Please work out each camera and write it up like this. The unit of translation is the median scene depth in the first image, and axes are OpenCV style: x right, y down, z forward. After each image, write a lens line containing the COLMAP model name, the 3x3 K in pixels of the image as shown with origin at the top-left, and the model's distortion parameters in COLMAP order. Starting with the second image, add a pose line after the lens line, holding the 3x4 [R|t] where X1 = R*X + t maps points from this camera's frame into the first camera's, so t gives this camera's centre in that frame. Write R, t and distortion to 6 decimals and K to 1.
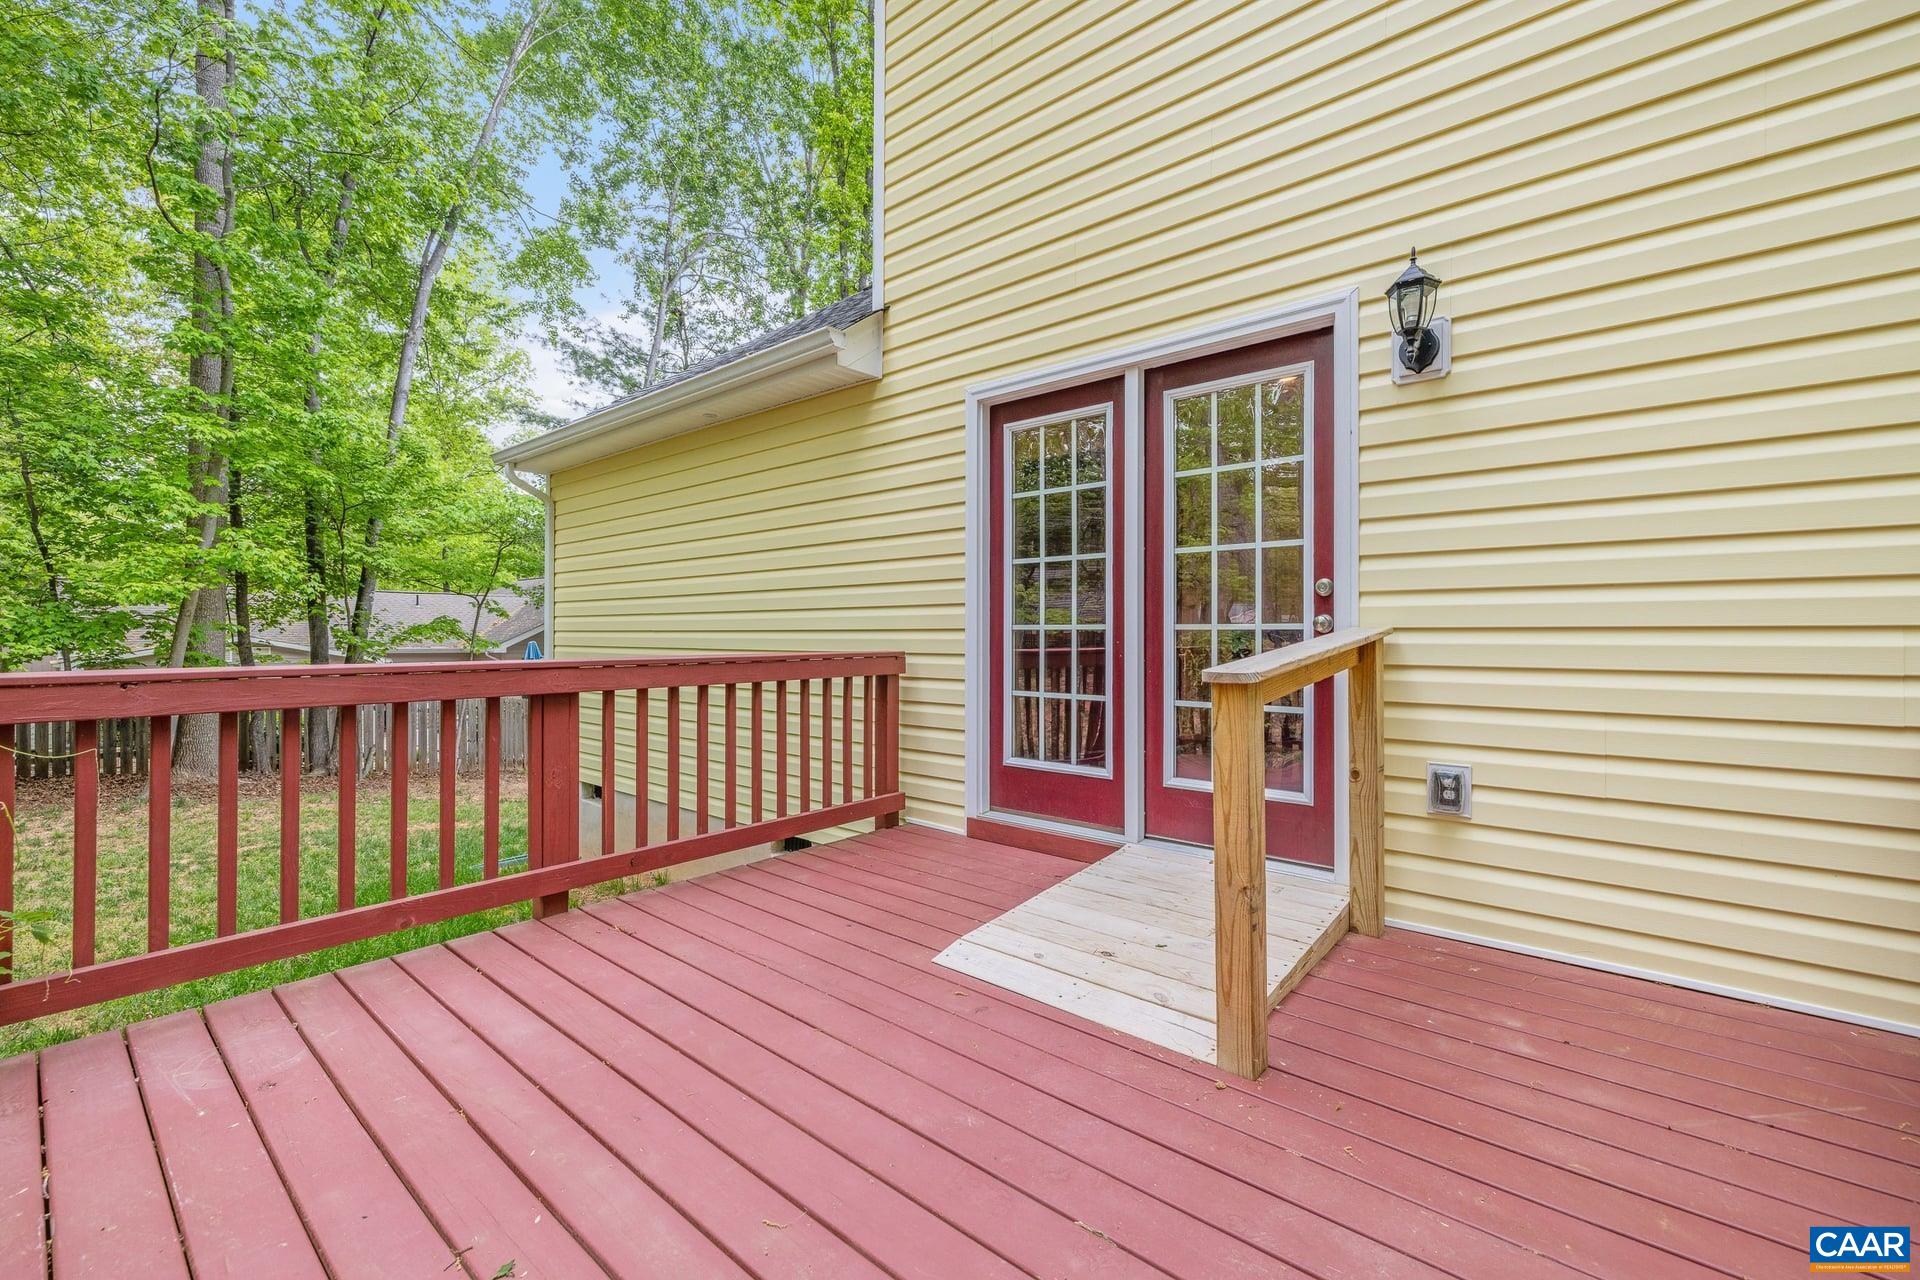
lens RADIAL K [[815.3, 0, 960.0], [0, 815.3, 640.0], [0, 0, 1]] dist [-0.000172, -0.000576]
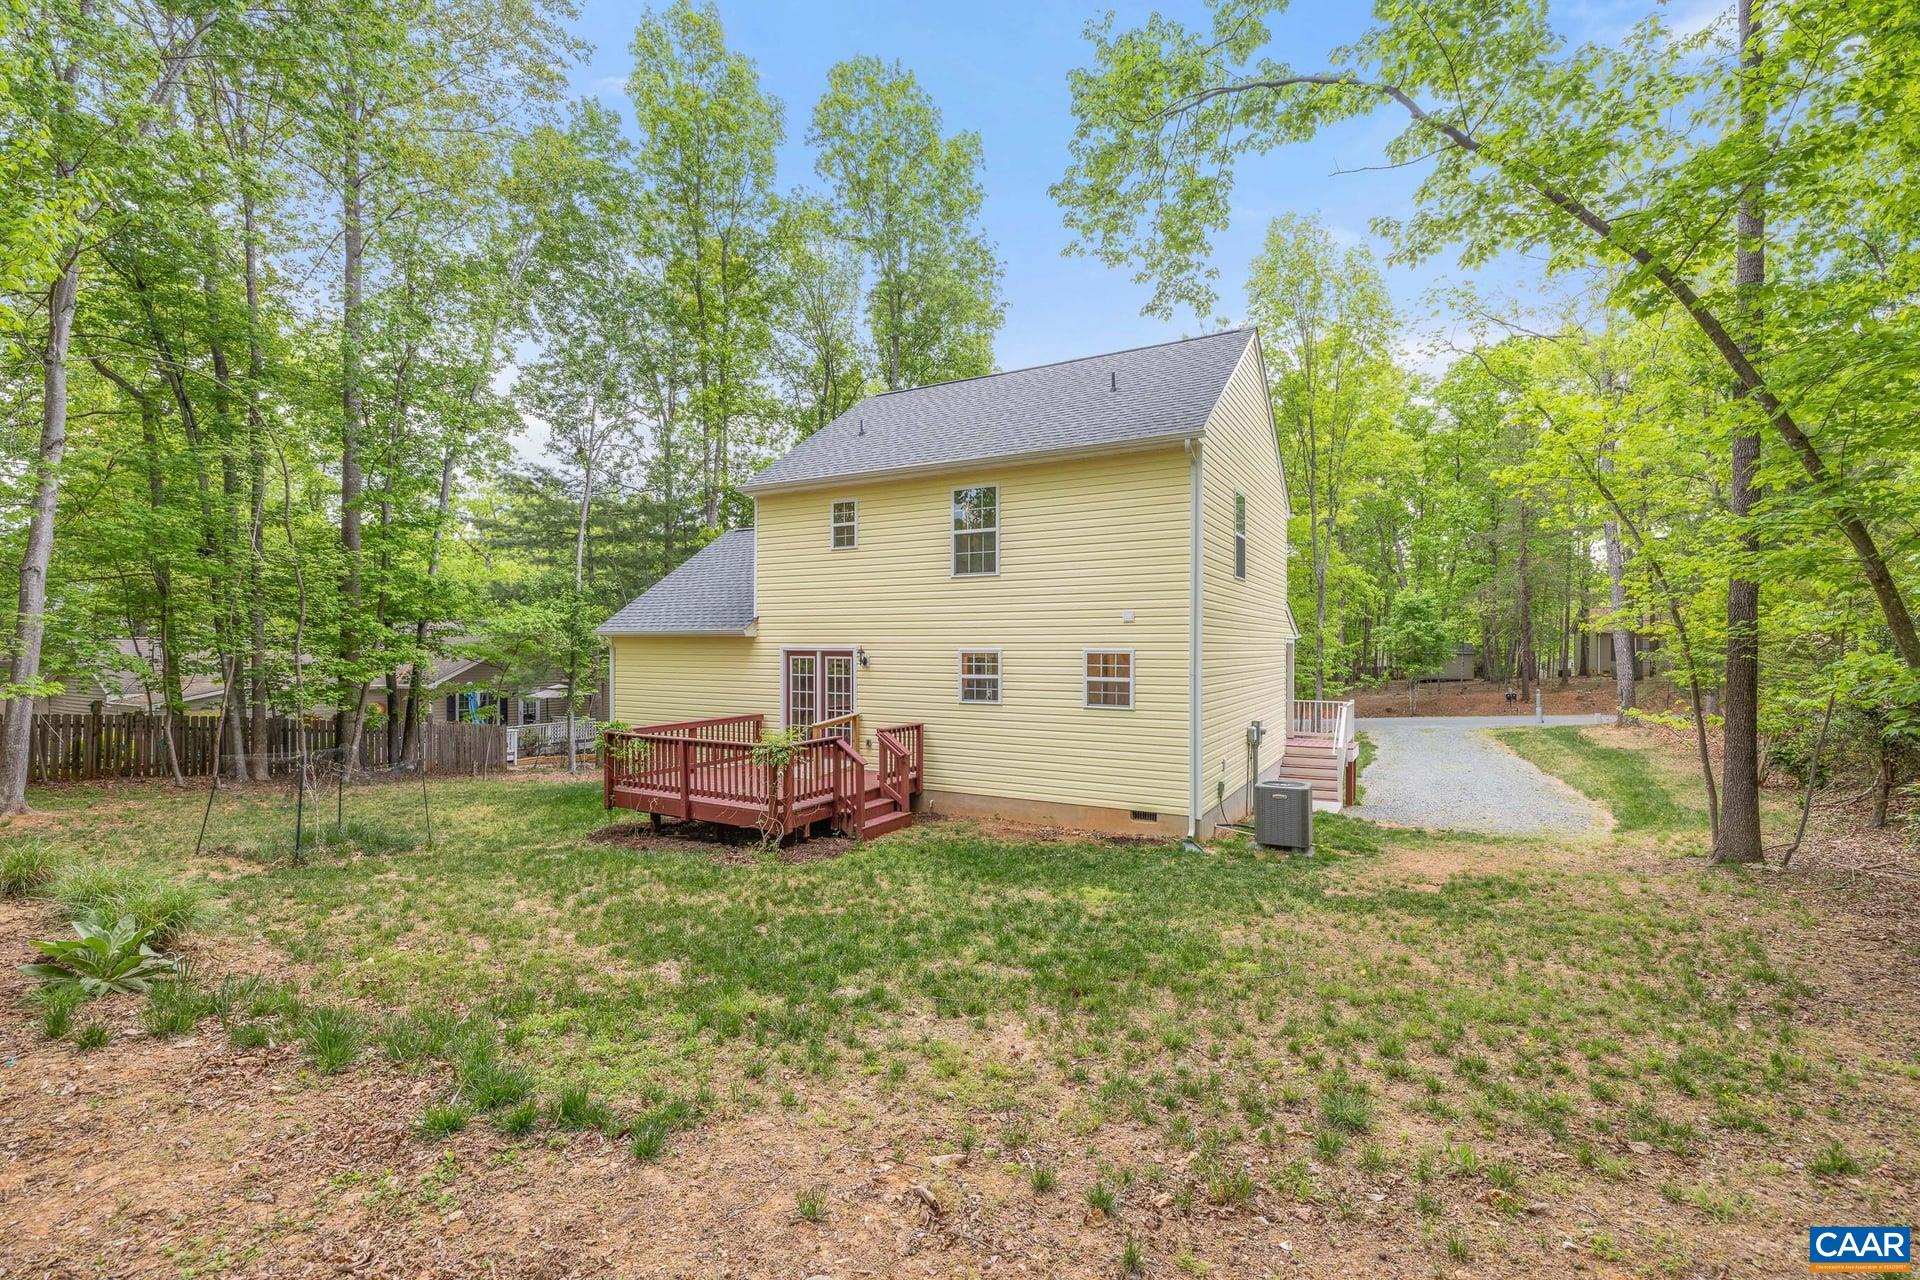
lens RADIAL K [[815.3, 0, 960.0], [0, 815.3, 640.0], [0, 0, 1]] dist [-0.000172, -0.000576]
pose [[0.979946, -0.002656, 0.199246, 0.073816], [0.004608, 0.999946, -0.009337, -0.300063], [-0.199210, 0.010068, 0.979905, -2.978800]]
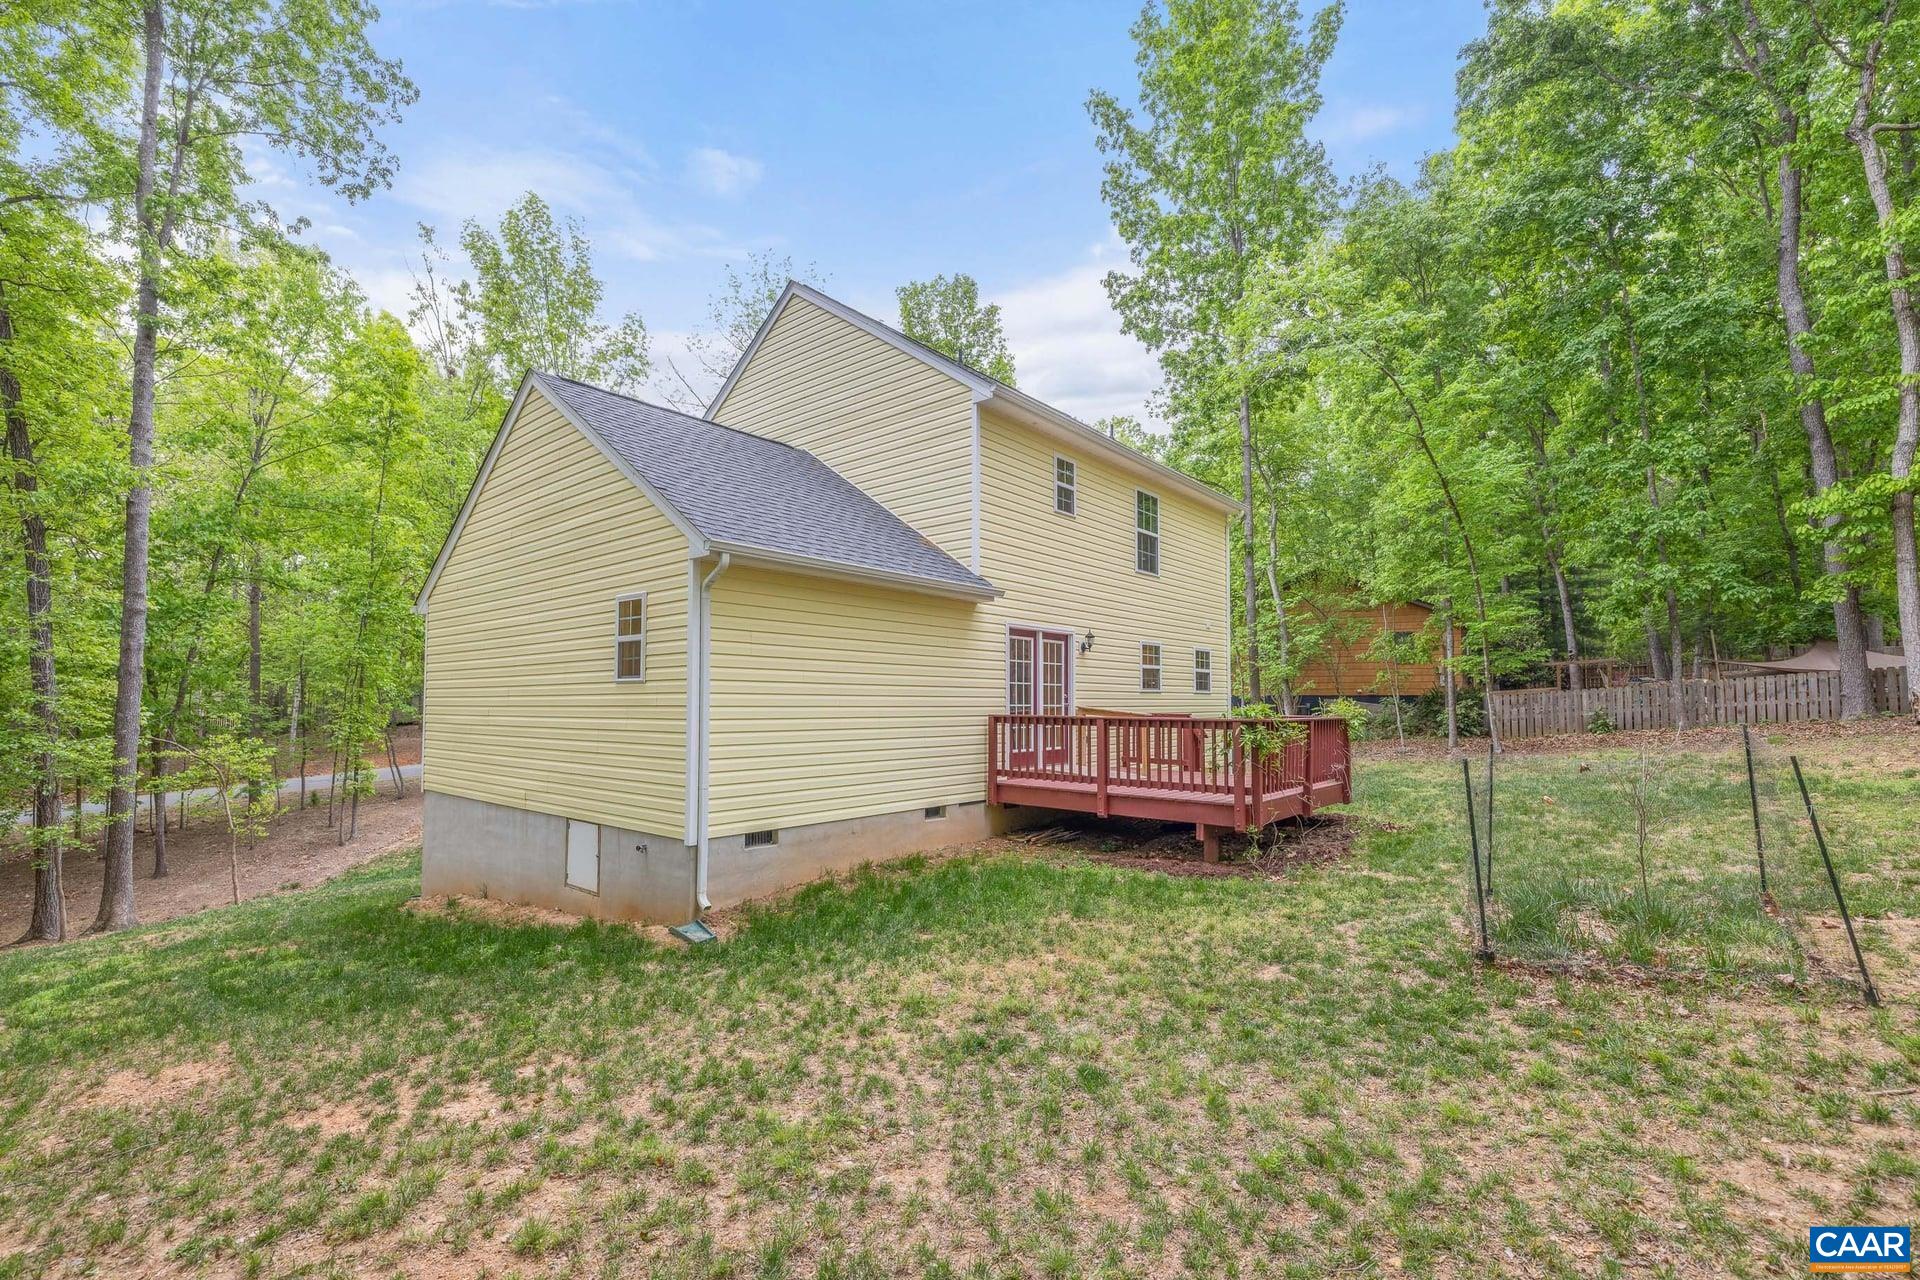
lens RADIAL K [[815.3, 0, 960.0], [0, 815.3, 640.0], [0, 0, 1]] dist [-0.000172, -0.000576]
pose [[-0.001103, 0.077929, 0.996958, -2.812082], [0.006990, 0.996935, -0.077919, -0.022469], [-0.999975, 0.006883, -0.001644, 1.167194]]
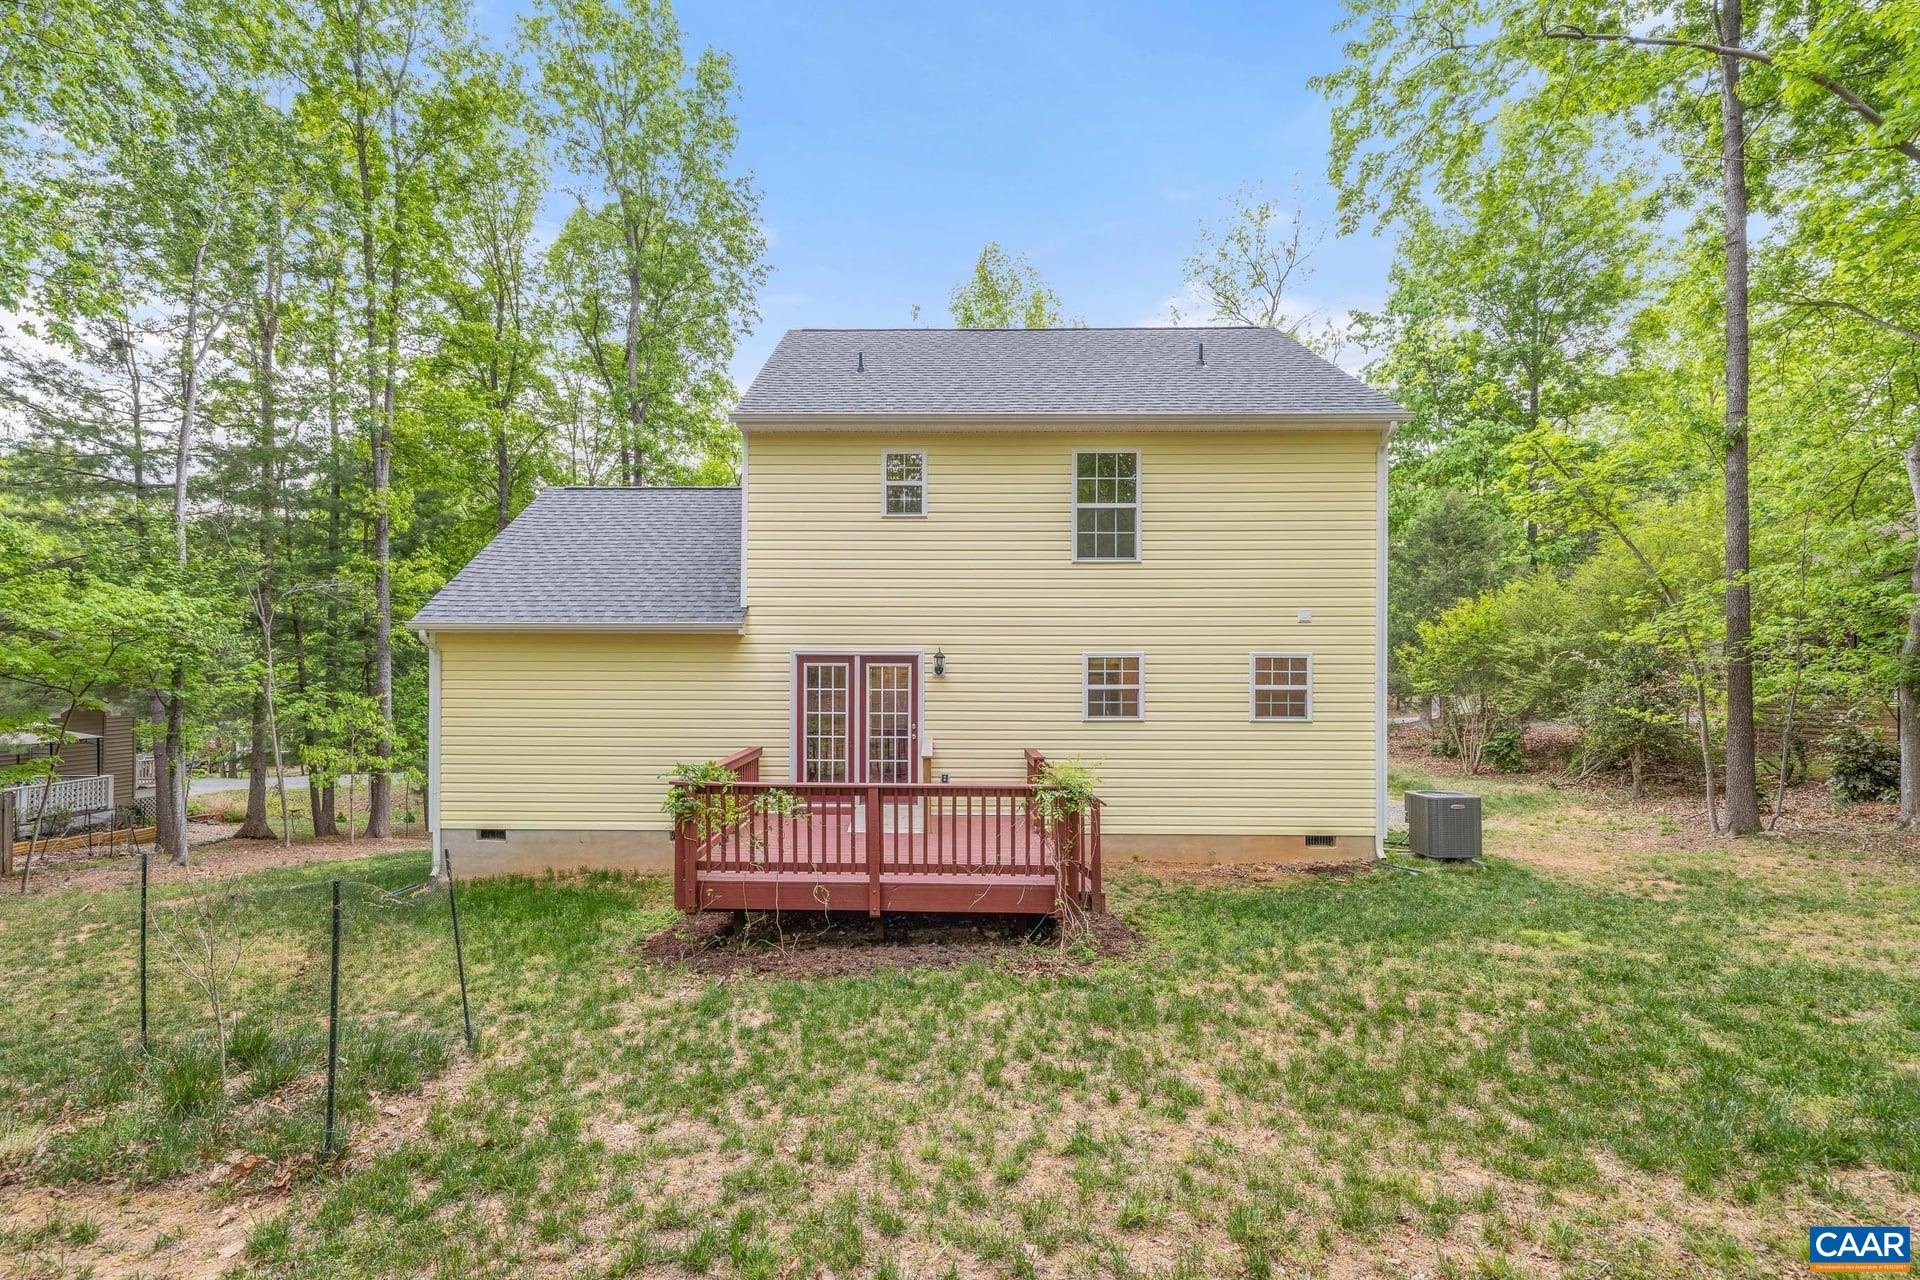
lens RADIAL K [[815.3, 0, 960.0], [0, 815.3, 640.0], [0, 0, 1]] dist [-0.000172, -0.000576]
pose [[0.770444, 0.005639, 0.637483, -1.292890], [0.004199, 0.999894, -0.013919, -0.300392], [-0.637494, 0.013401, 0.770338, -1.458115]]
